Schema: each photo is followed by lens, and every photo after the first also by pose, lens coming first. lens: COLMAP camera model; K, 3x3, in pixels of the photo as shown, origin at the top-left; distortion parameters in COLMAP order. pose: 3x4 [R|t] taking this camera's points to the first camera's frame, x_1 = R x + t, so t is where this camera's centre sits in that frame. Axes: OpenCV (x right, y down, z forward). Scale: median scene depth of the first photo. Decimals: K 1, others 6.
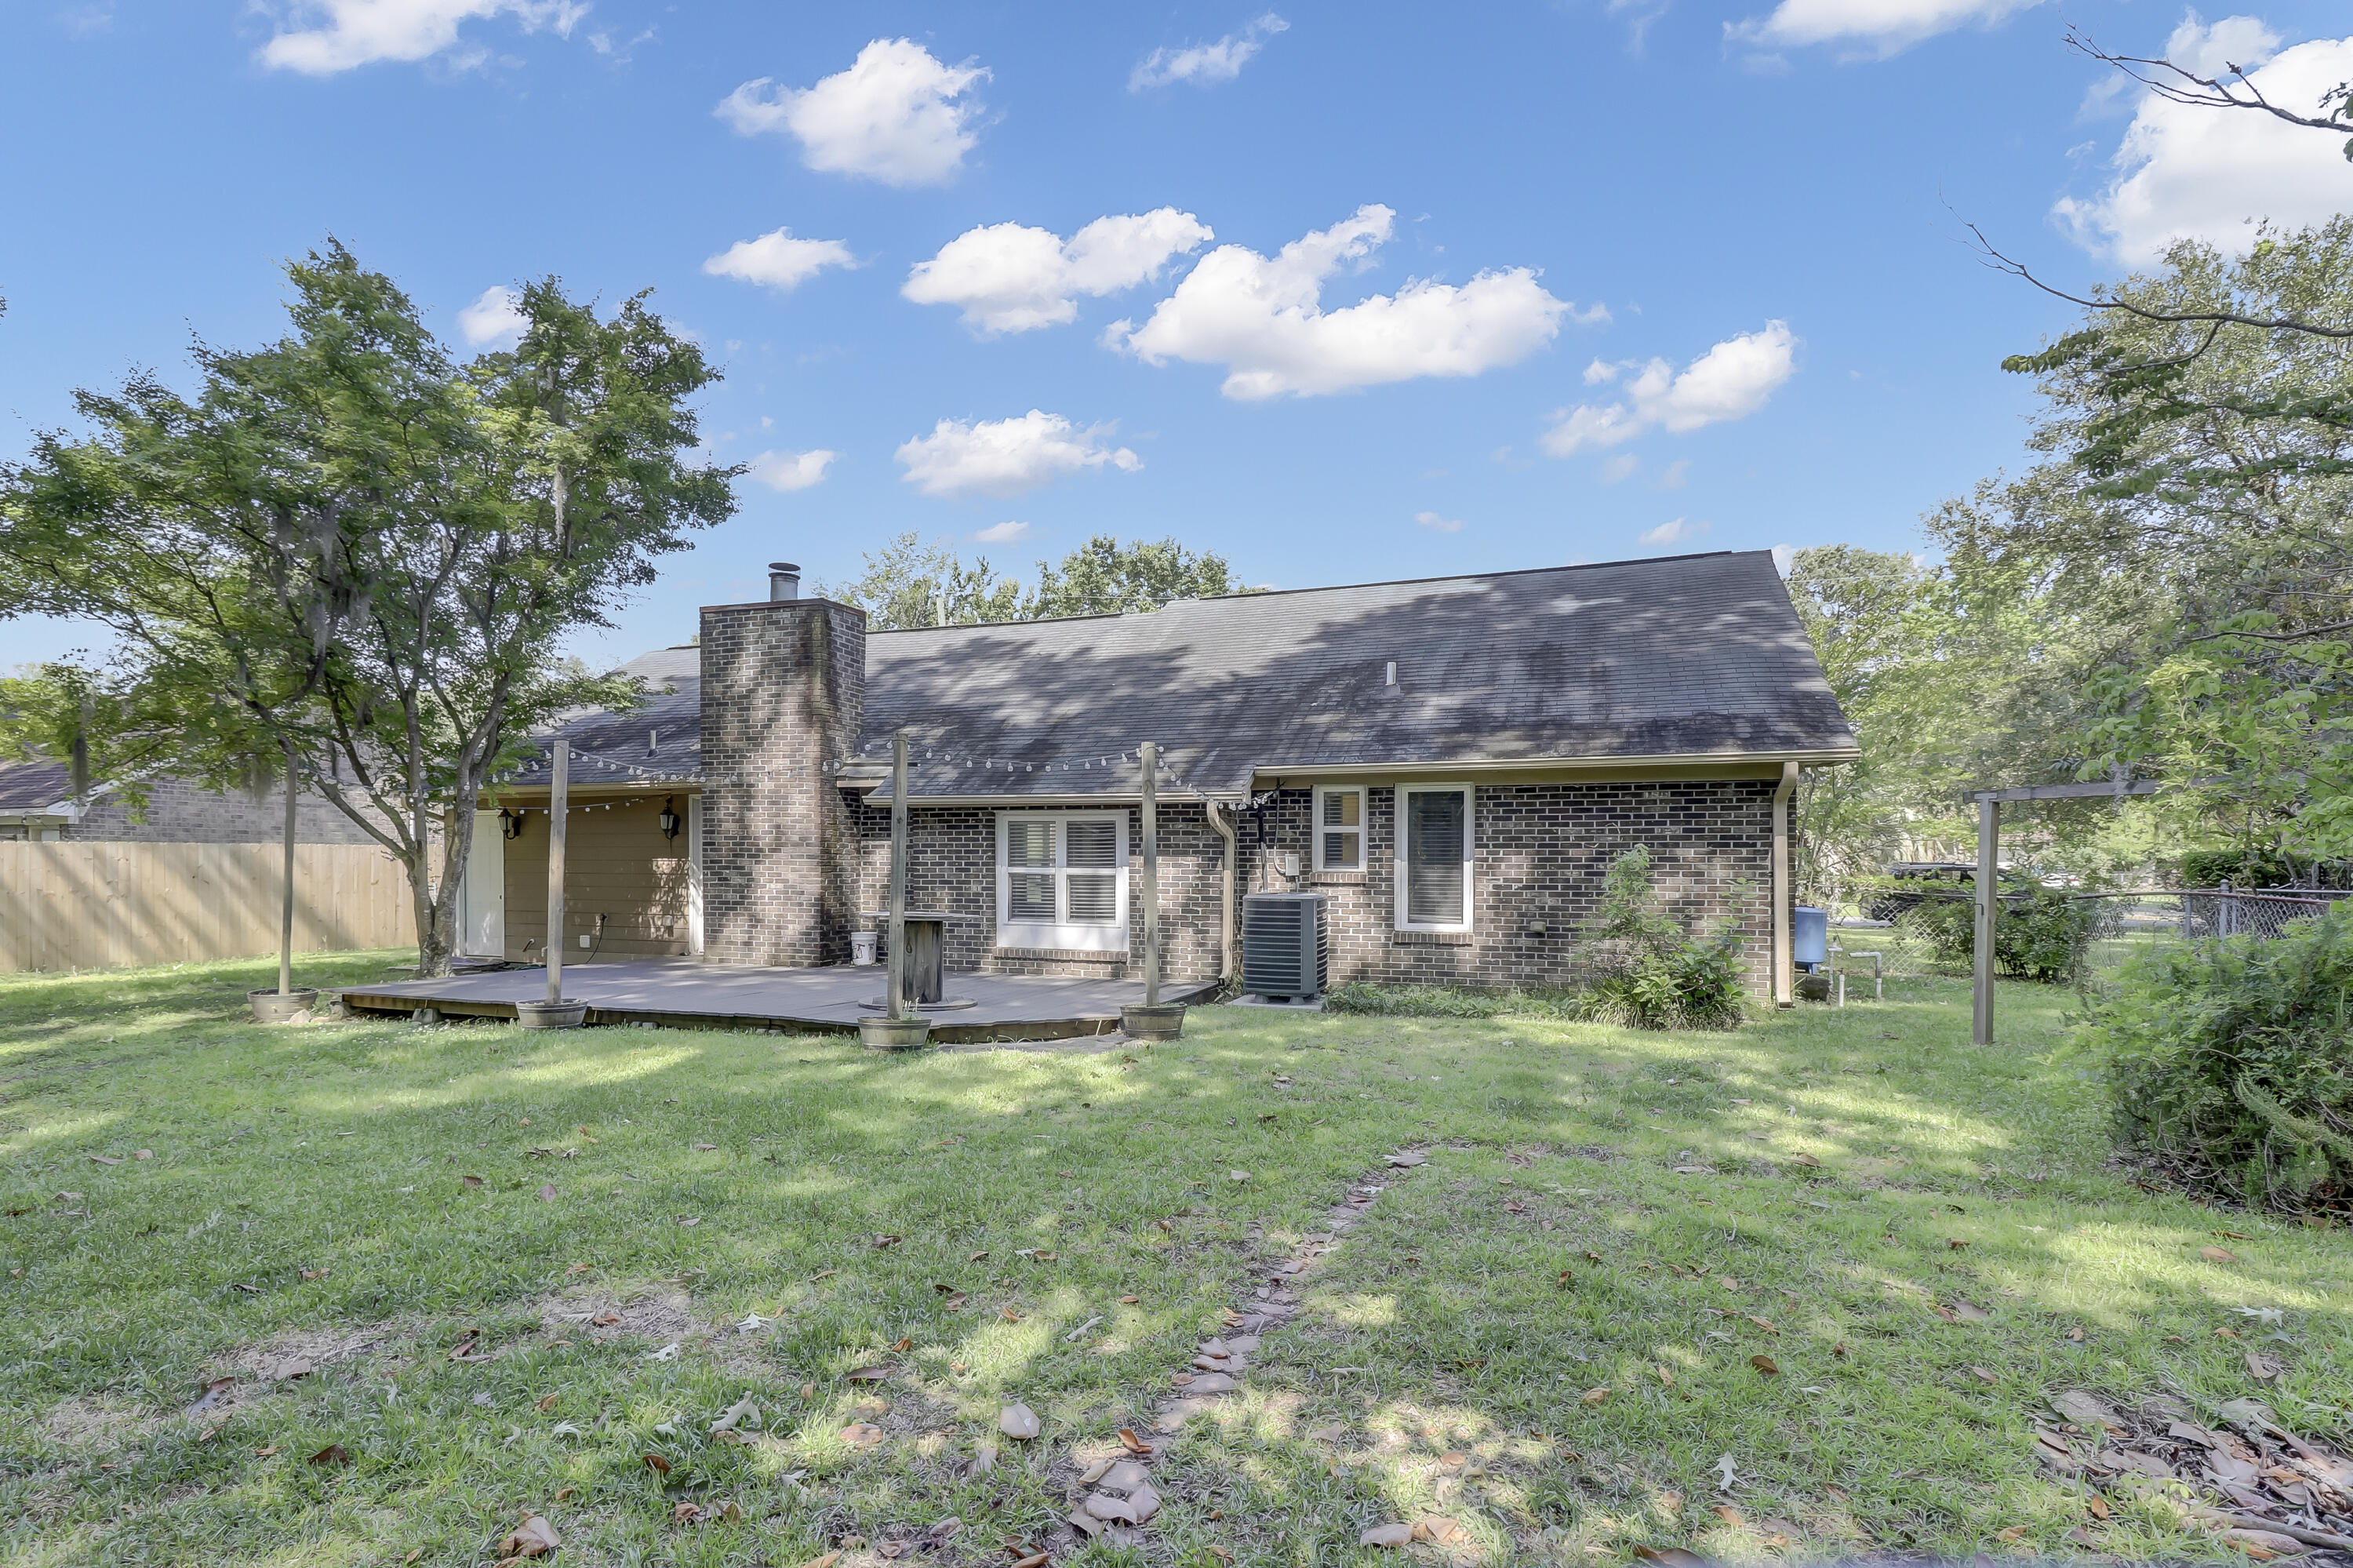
lens RADIAL K [[1097.9, 0, 1174.7], [0, 1097.9, 772.2], [0, 0, 1]] dist [-0.002197, -0.000751]
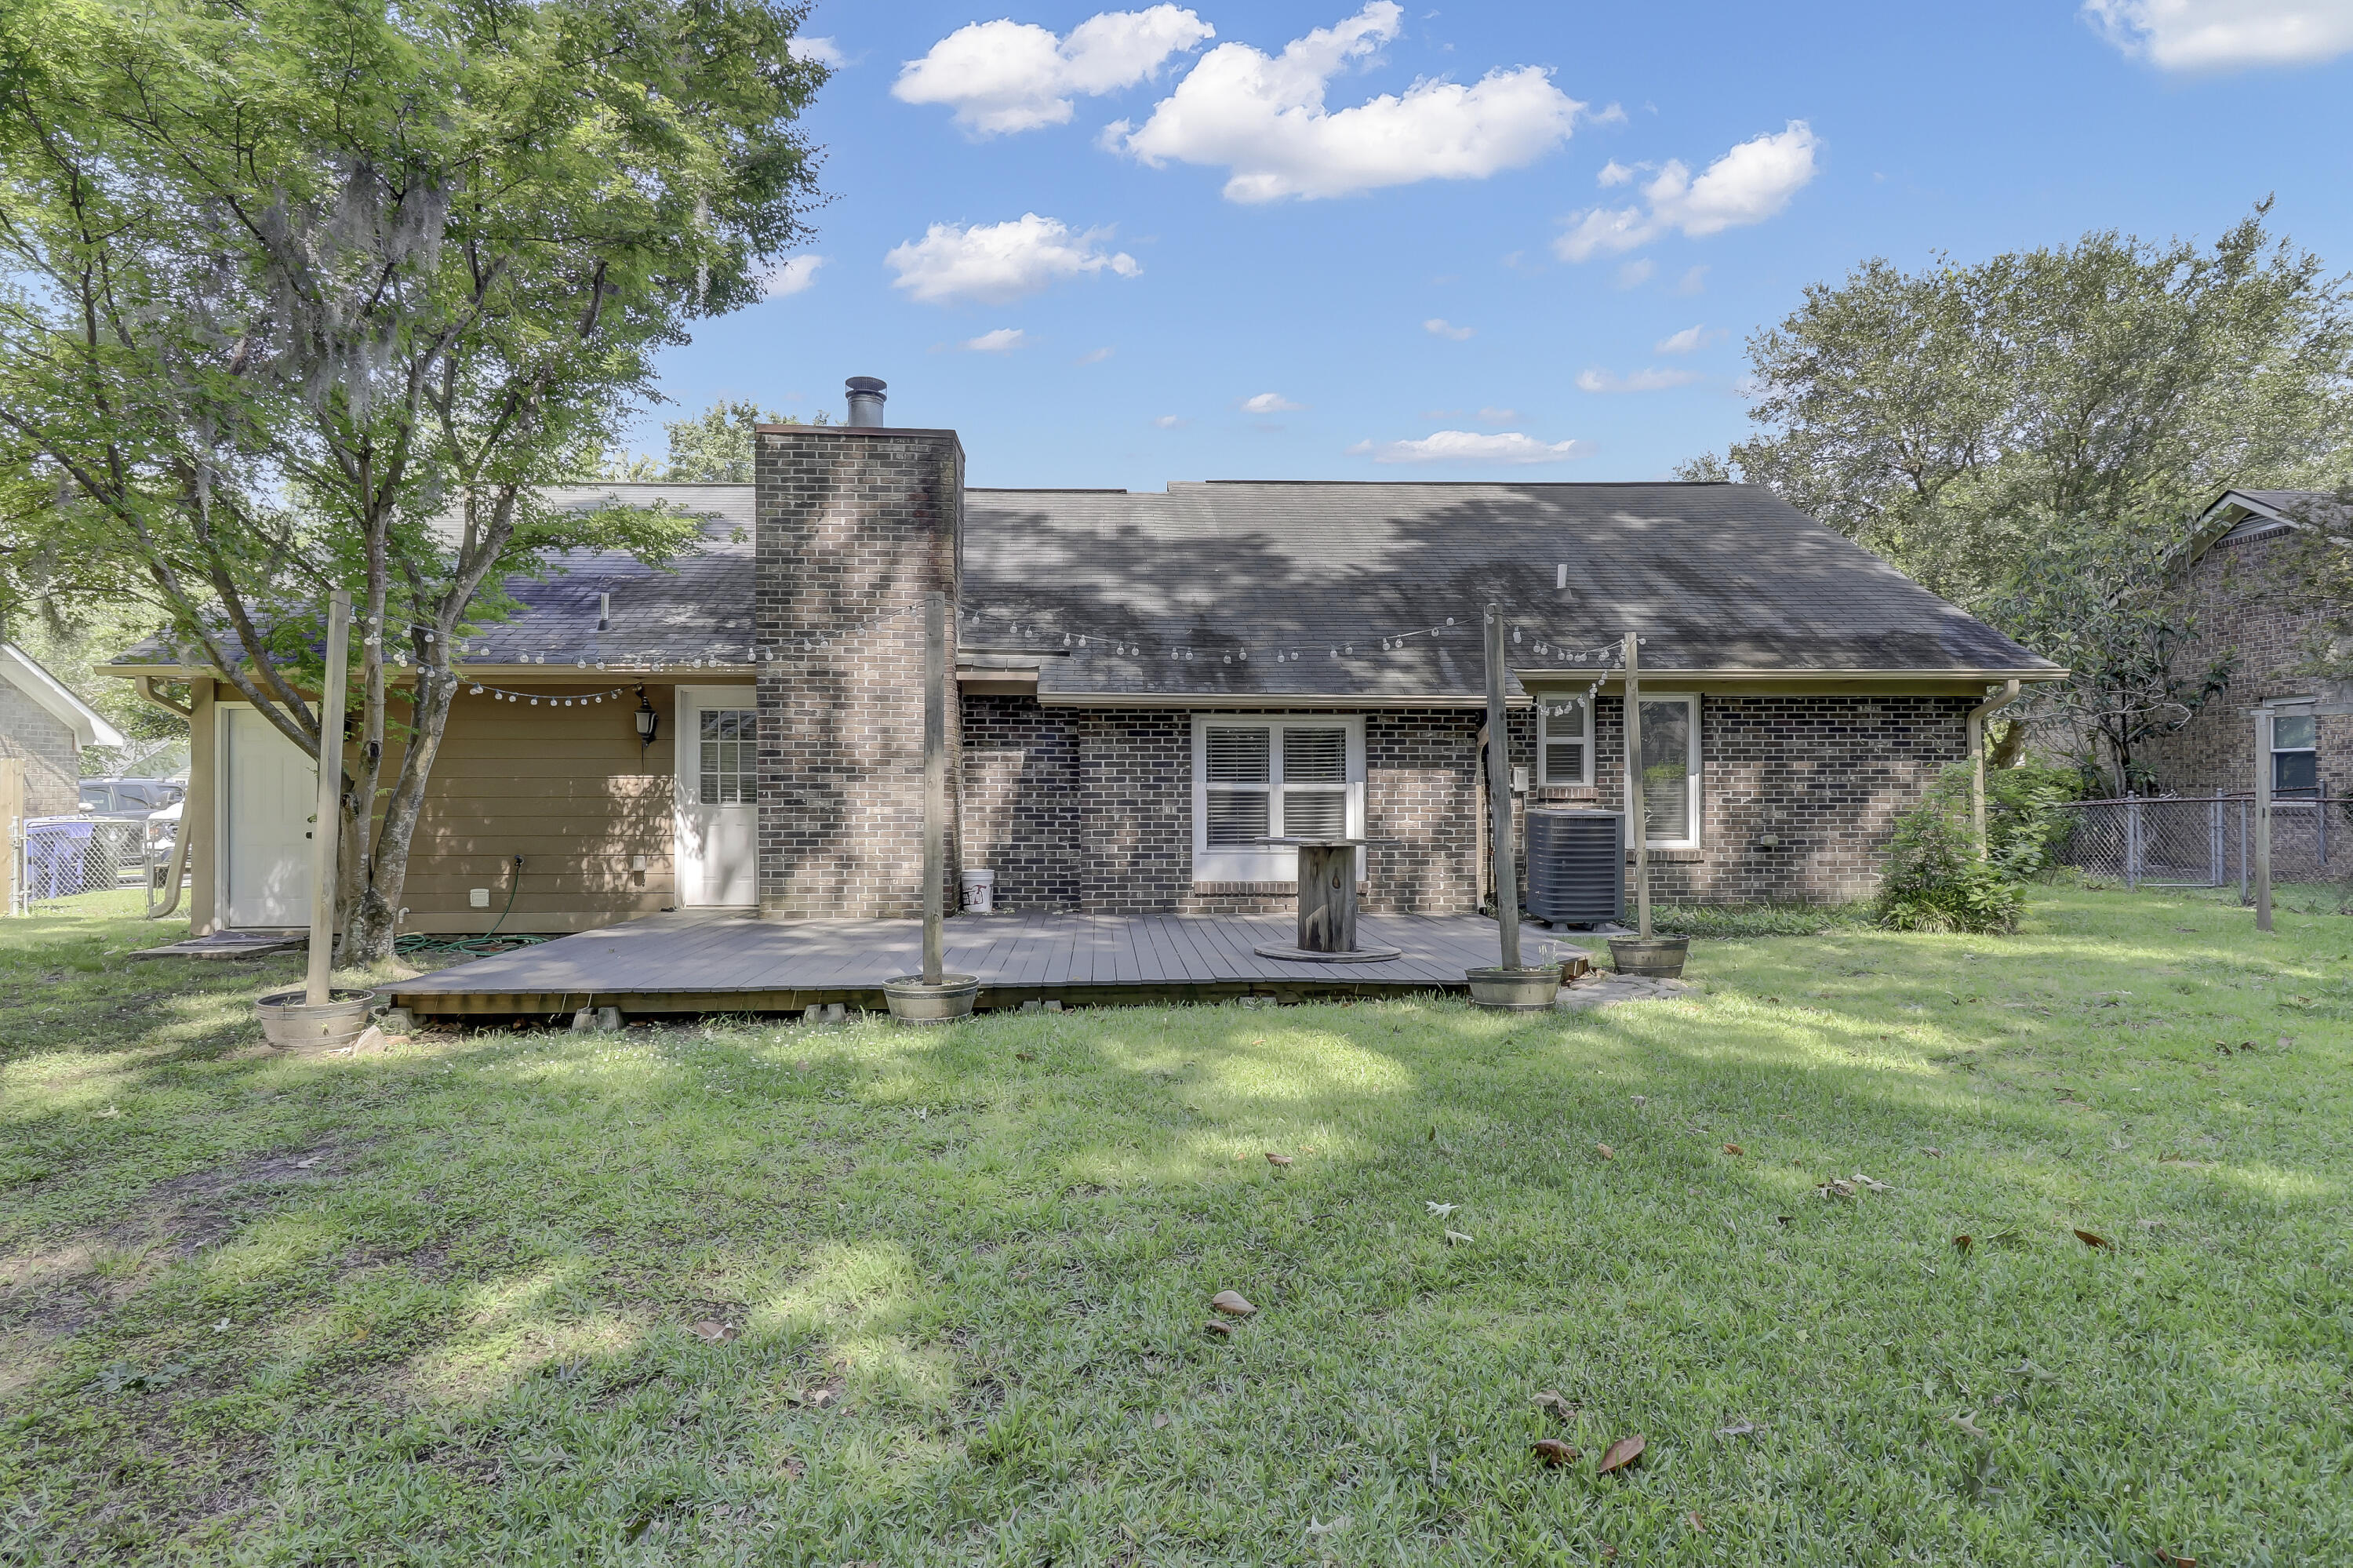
lens RADIAL K [[1182.0, 0, 1163.4], [0, 1182.0, 657.5], [0, 0, 1]] dist [-0.000864, -0.000071]
pose [[0.925351, 0.036596, 0.377342, -0.530043], [-0.025963, 0.999111, -0.033228, 0.023683], [-0.378222, 0.020951, 0.925478, 0.201816]]
